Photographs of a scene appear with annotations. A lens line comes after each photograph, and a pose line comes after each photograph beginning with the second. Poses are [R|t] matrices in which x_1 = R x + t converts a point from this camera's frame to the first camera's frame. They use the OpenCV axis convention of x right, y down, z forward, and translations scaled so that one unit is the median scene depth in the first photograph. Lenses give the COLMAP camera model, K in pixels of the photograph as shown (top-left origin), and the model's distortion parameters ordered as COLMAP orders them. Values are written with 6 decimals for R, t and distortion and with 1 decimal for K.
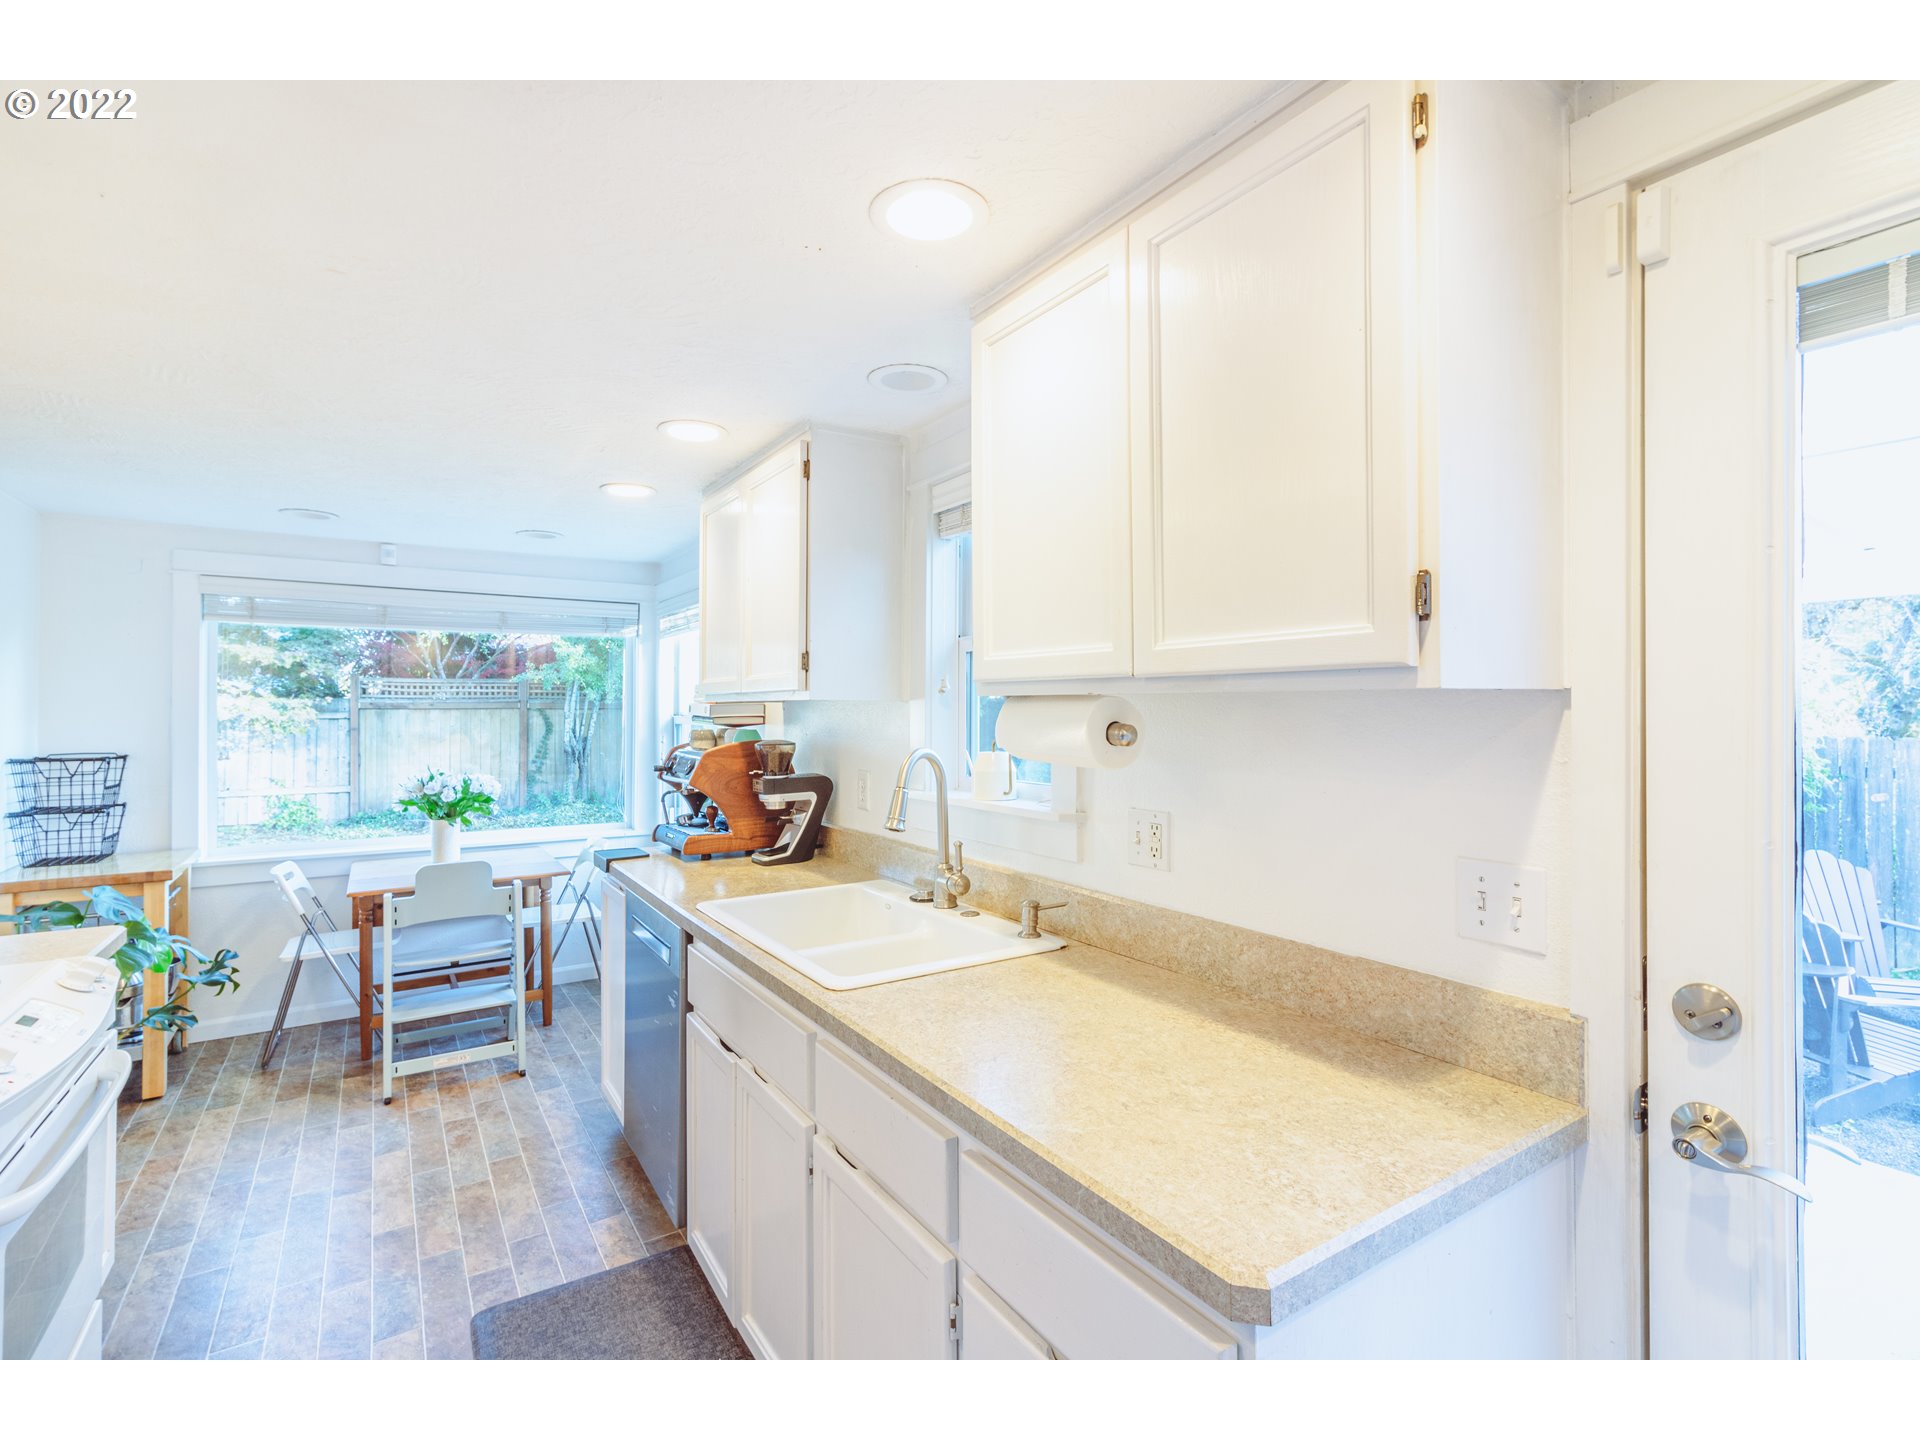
lens RADIAL K [[891.9, 0, 955.2], [0, 891.9, 713.0], [0, 0, 1]] dist [0.000491, 0.000358]
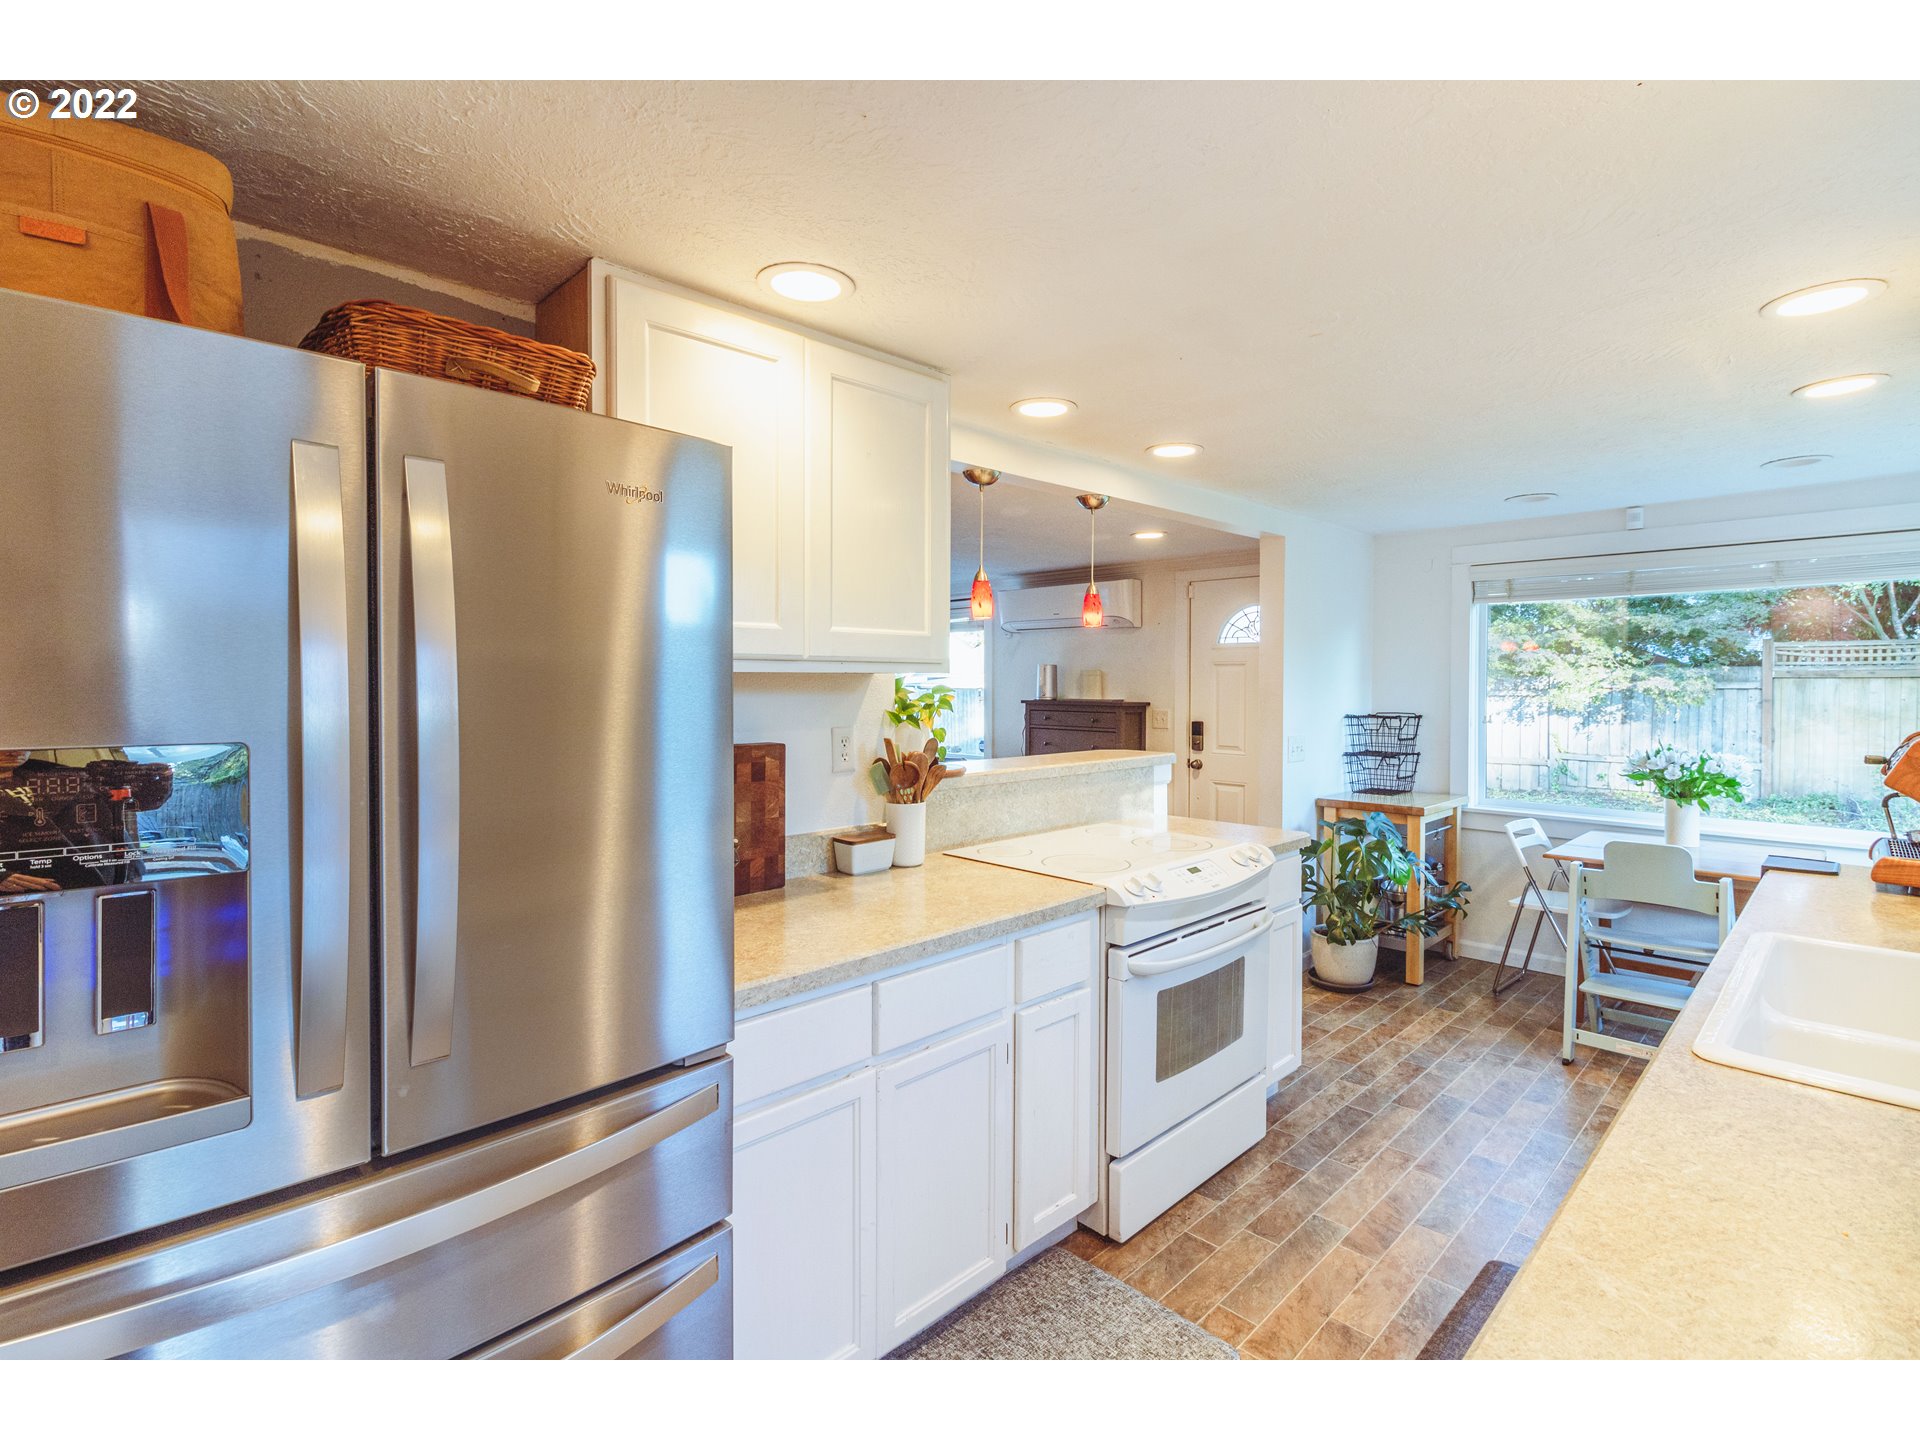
lens RADIAL K [[891.9, 0, 955.2], [0, 891.9, 713.0], [0, 0, 1]] dist [0.000491, 0.000358]
pose [[0.196474, 0.035432, -0.979869, 0.193754], [-0.001807, 0.999358, 0.035775, -0.000559], [0.980507, -0.005259, 0.196412, 0.103186]]
